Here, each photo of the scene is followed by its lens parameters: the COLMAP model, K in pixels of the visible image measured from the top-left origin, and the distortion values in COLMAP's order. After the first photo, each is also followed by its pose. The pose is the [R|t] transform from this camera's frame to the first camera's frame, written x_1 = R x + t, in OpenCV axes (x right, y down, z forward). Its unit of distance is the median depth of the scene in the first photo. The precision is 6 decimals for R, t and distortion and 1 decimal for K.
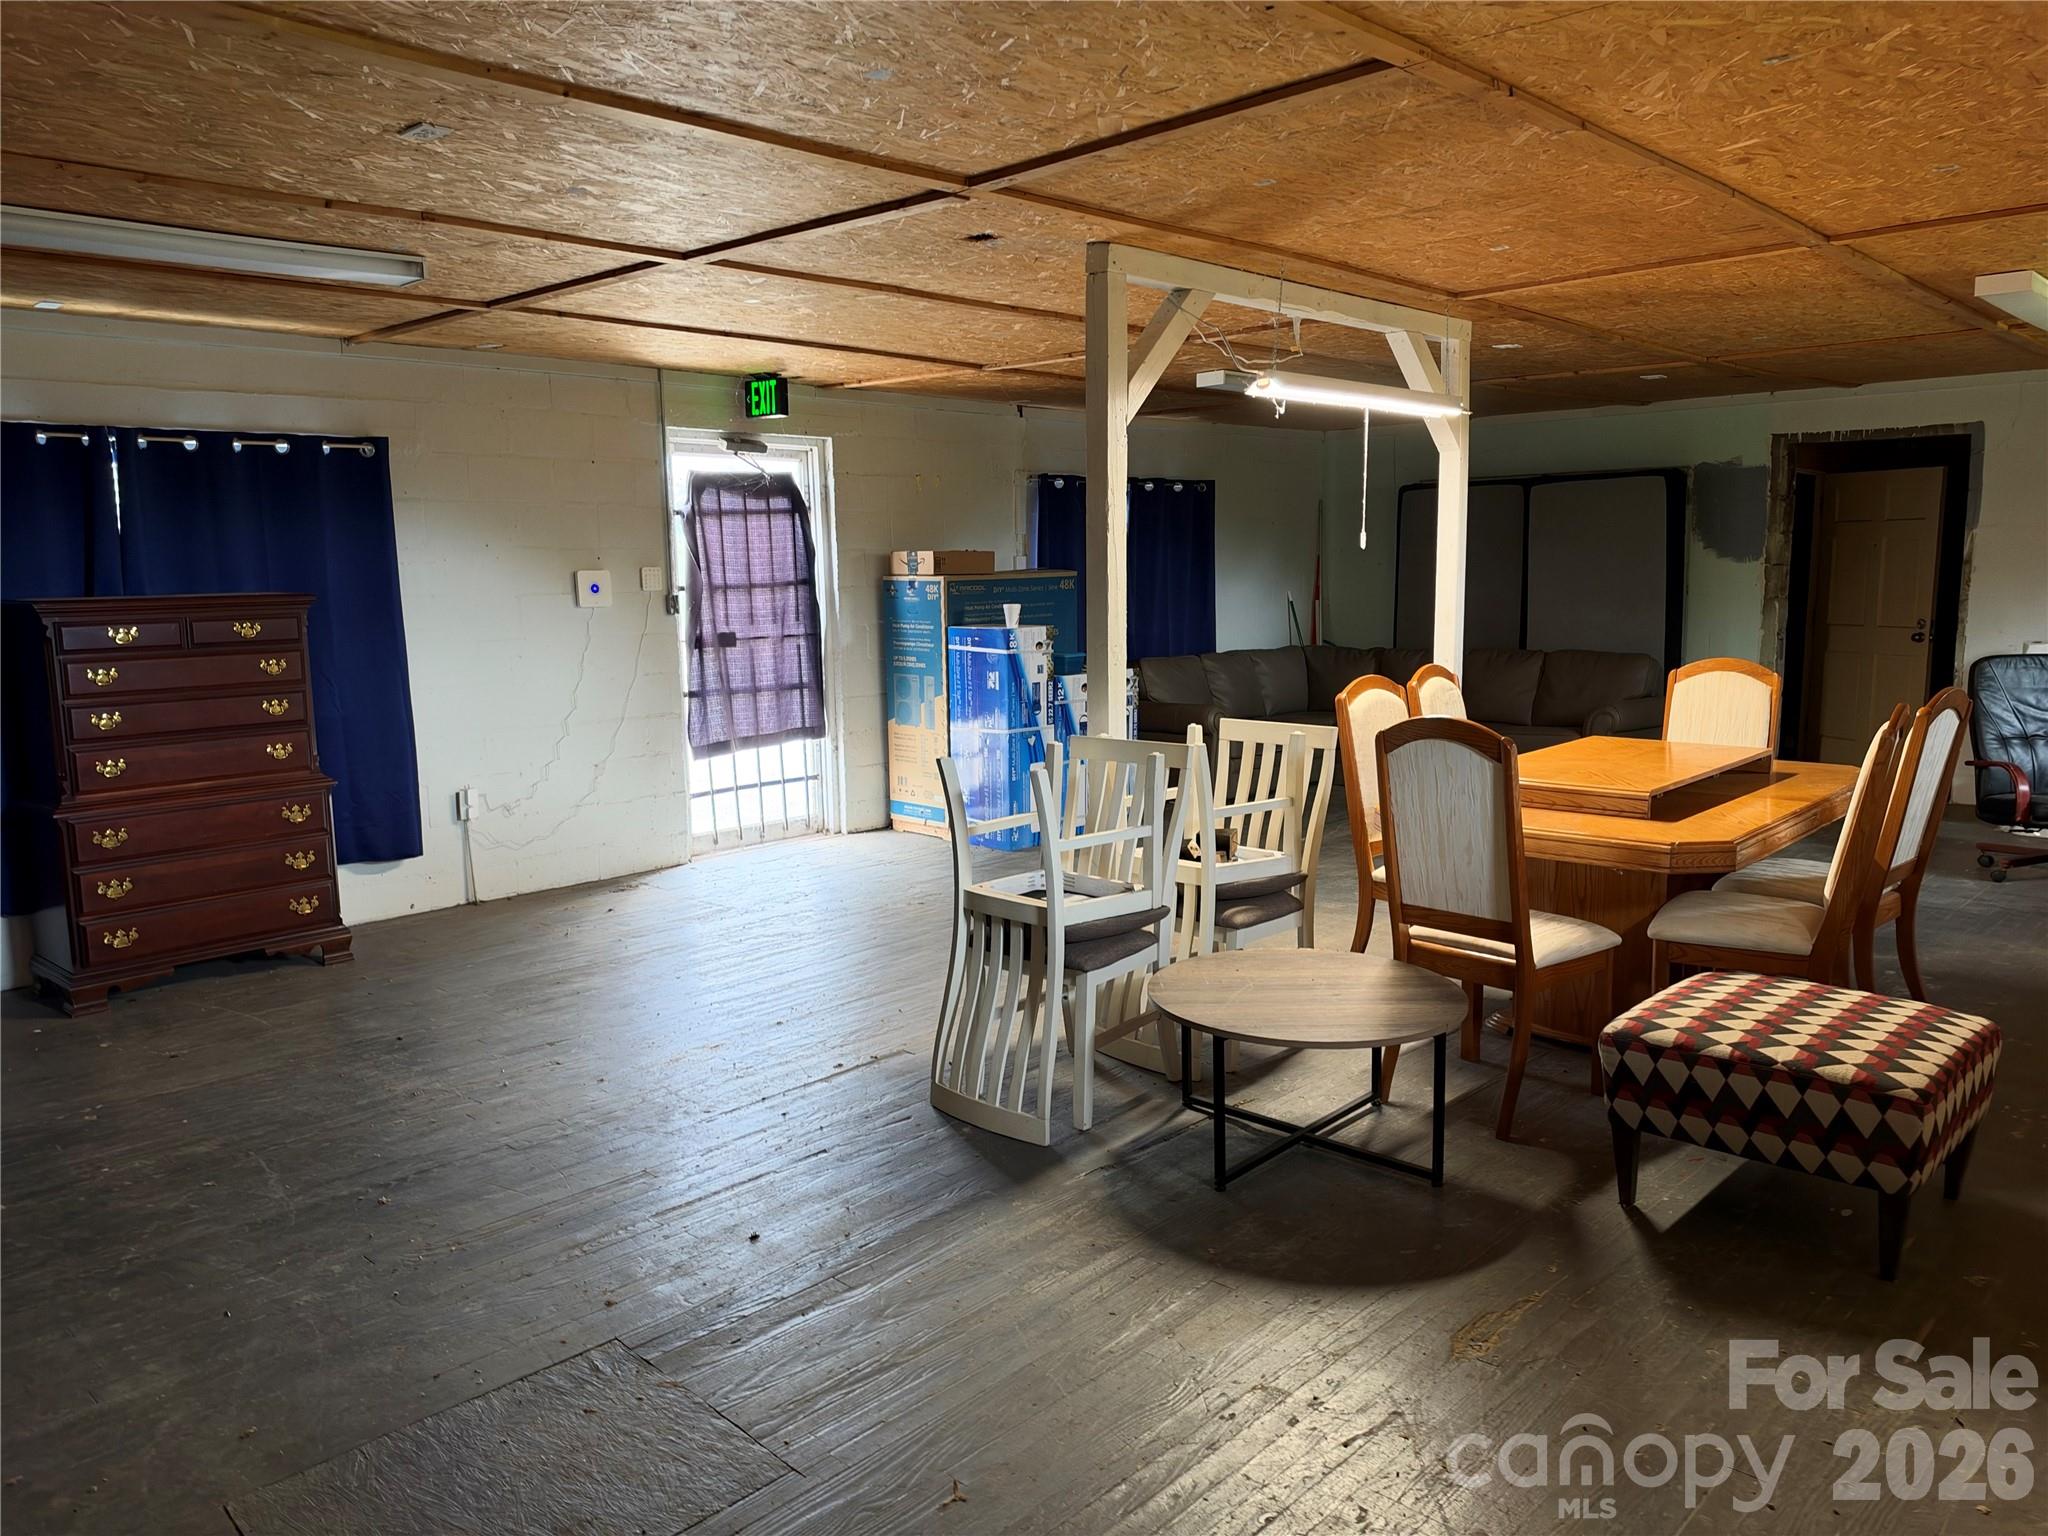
lens RADIAL K [[1482.7, 0, 1024.0], [0, 1482.7, 768.0], [0, 0, 1]] dist [0.128691, -0.246510]
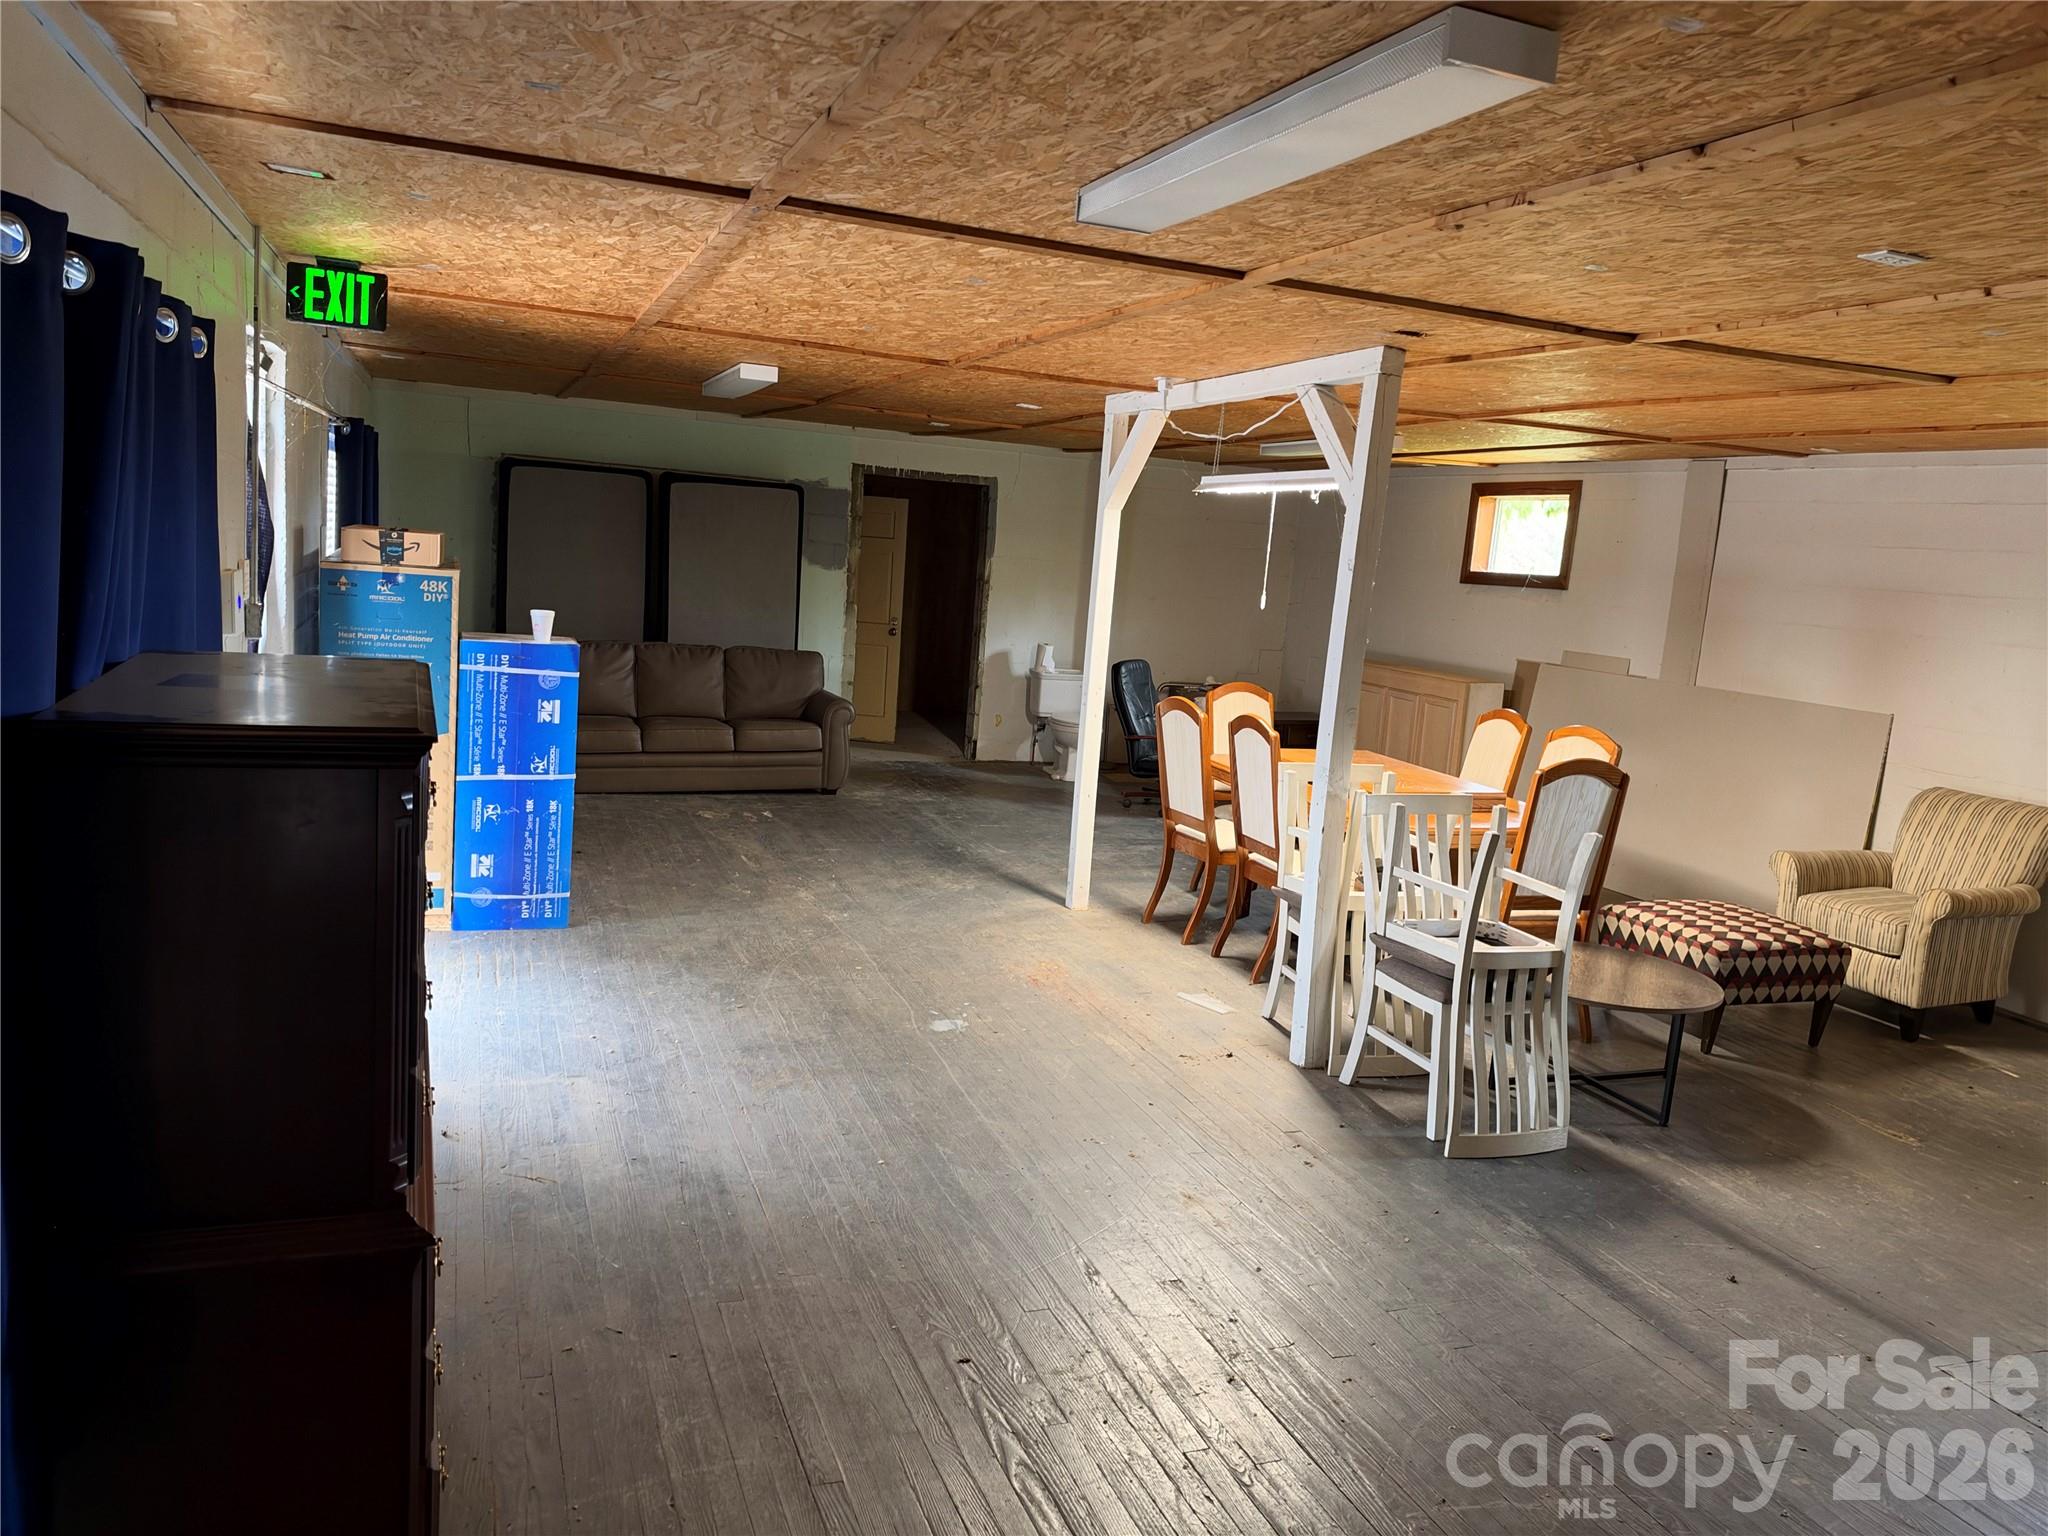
lens RADIAL K [[1482.7, 0, 1024.0], [0, 1482.7, 768.0], [0, 0, 1]] dist [0.128691, -0.246510]
pose [[0.441941, -0.085842, 0.892927, -0.636241], [0.041343, 0.996302, 0.075318, -0.080984], [-0.896091, 0.003630, 0.443856, 0.444133]]
